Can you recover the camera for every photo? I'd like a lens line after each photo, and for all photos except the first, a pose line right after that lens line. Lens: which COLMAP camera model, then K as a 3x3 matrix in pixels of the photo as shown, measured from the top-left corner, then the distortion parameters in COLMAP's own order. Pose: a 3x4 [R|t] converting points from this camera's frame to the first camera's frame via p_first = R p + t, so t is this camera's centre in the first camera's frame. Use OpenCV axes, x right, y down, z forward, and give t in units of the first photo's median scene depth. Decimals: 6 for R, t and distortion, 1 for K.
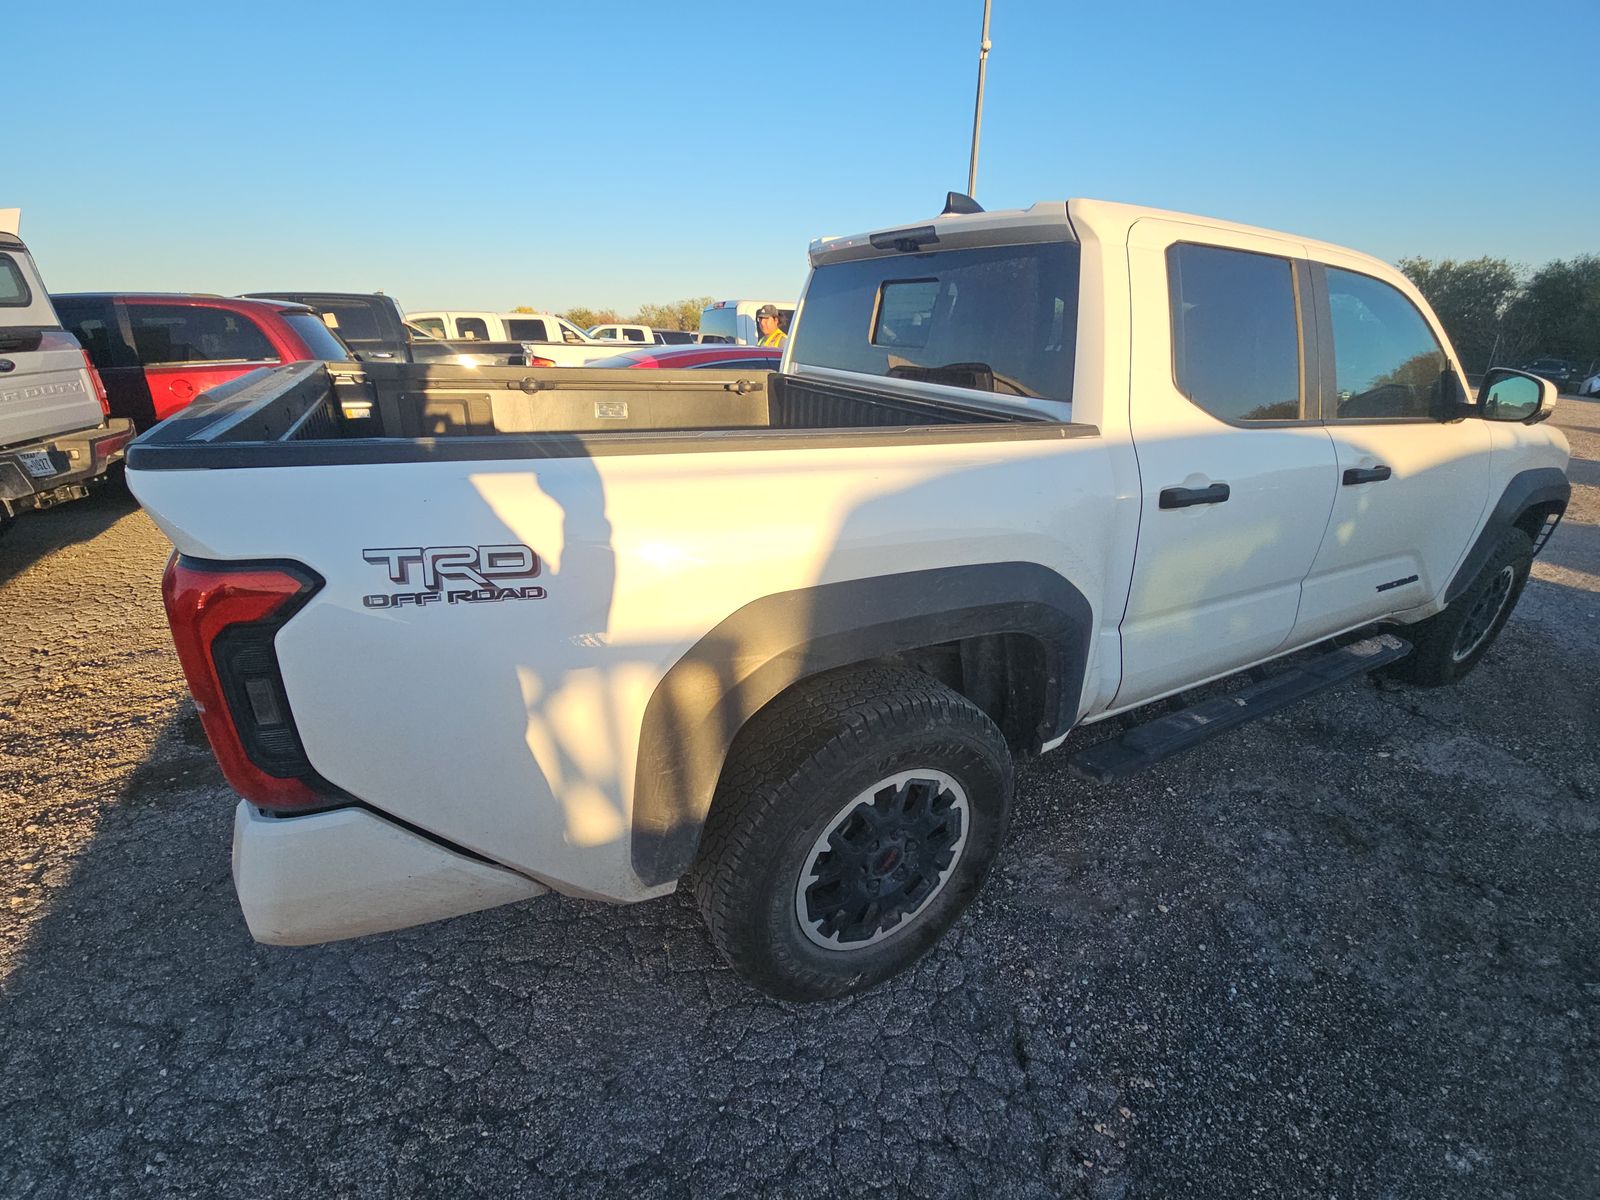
lens RADIAL K [[638.9, 0, 800.0], [0, 638.9, 600.0], [0, 0, 1]] dist [0.029291, -0.025311]
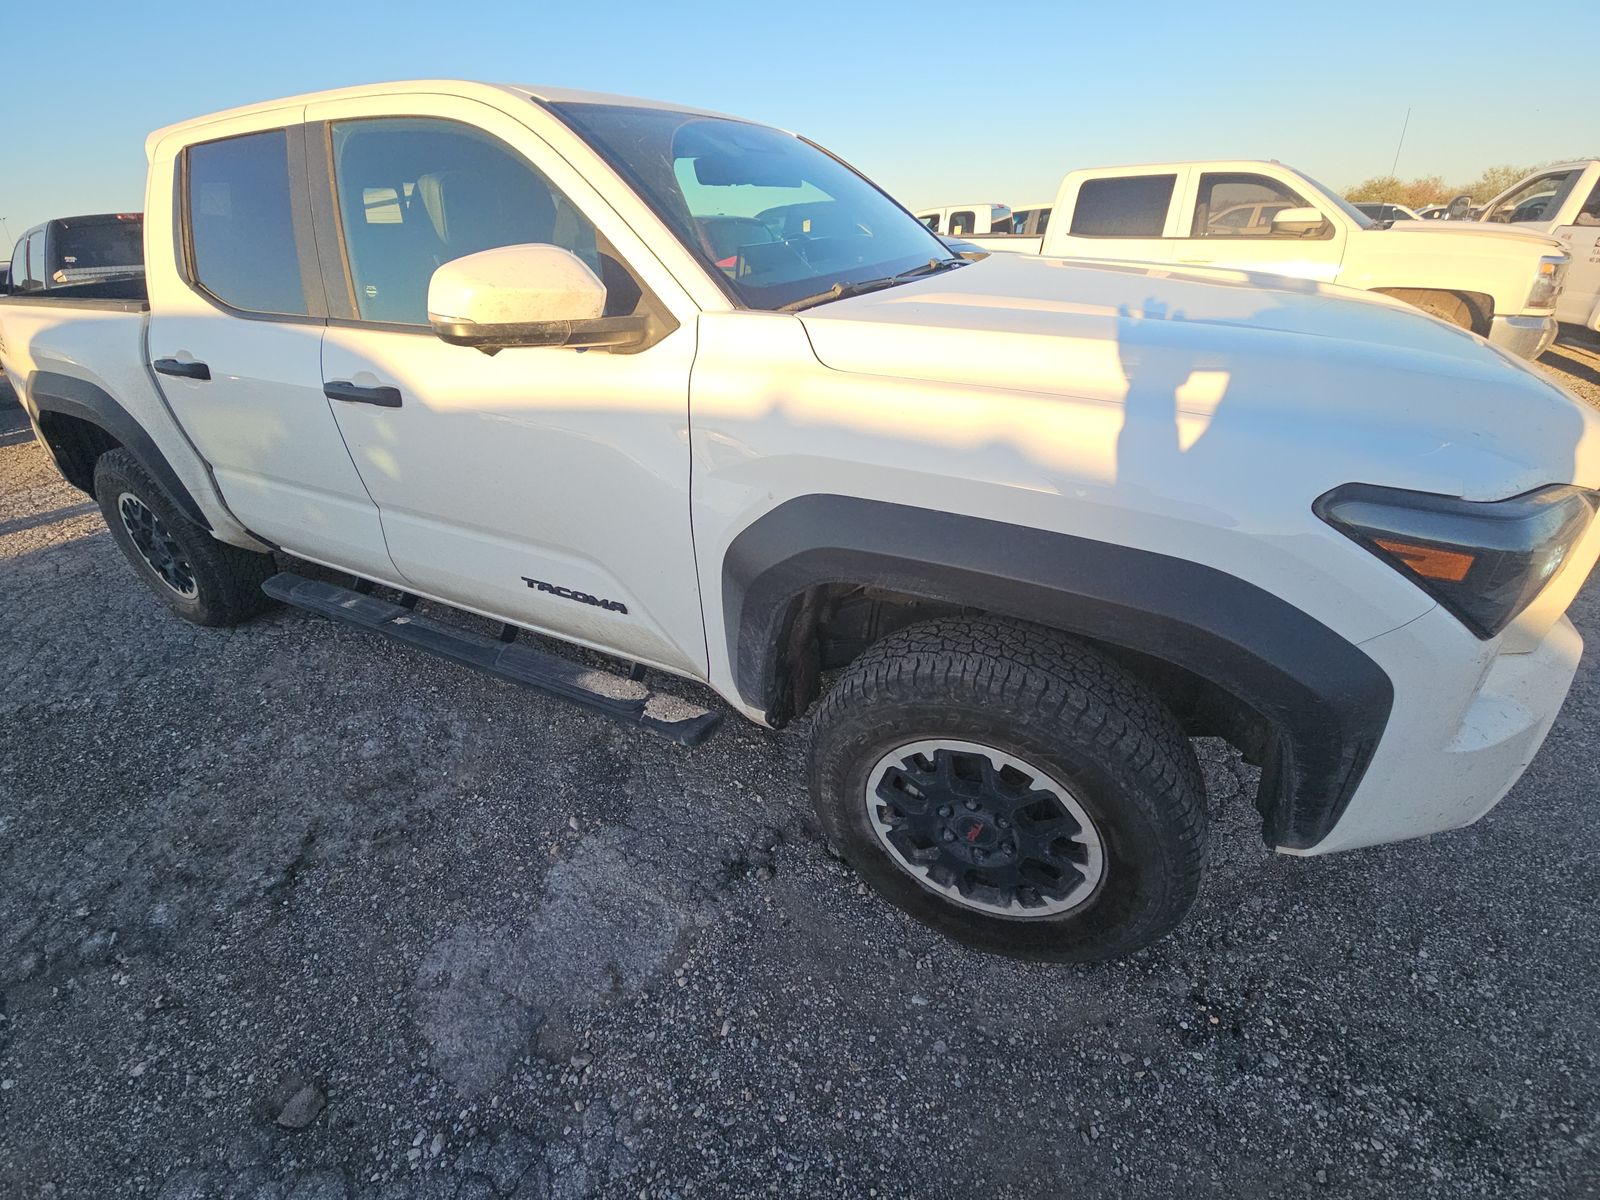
lens RADIAL K [[646.3, 0, 800.0], [0, 646.3, 600.0], [0, 0, 1]] dist [-0.012116, -0.000004]
pose [[0.581355, 0.374816, -0.722177, 1.781951], [-0.273356, 0.925960, 0.260528, -0.298176], [0.766357, 0.045952, 0.640770, 0.864774]]
